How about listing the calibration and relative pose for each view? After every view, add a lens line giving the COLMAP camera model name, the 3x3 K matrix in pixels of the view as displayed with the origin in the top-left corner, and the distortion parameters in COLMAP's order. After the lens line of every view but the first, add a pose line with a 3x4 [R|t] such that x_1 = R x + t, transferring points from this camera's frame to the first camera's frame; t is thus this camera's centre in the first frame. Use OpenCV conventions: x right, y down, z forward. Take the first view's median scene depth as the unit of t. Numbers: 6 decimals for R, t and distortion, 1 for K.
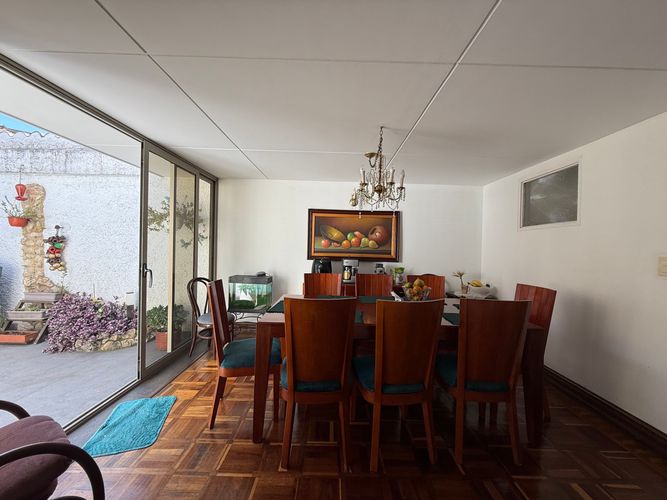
lens RADIAL K [[265.2, 0, 334.0], [0, 265.2, 248.6], [0, 0, 1]] dist [0.000984, -0.000916]
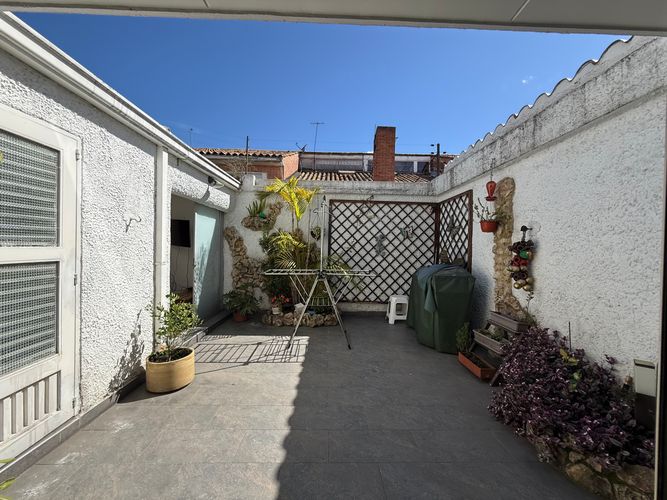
lens RADIAL K [[265.2, 0, 333.5], [0, 265.2, 250.6], [0, 0, 1]] dist [0.000984, -0.000916]
pose [[0.023929, -0.011576, -0.999647, -0.347289], [-0.024599, 0.999623, -0.012164, -0.000427], [0.999411, 0.024881, 0.023635, 0.478357]]
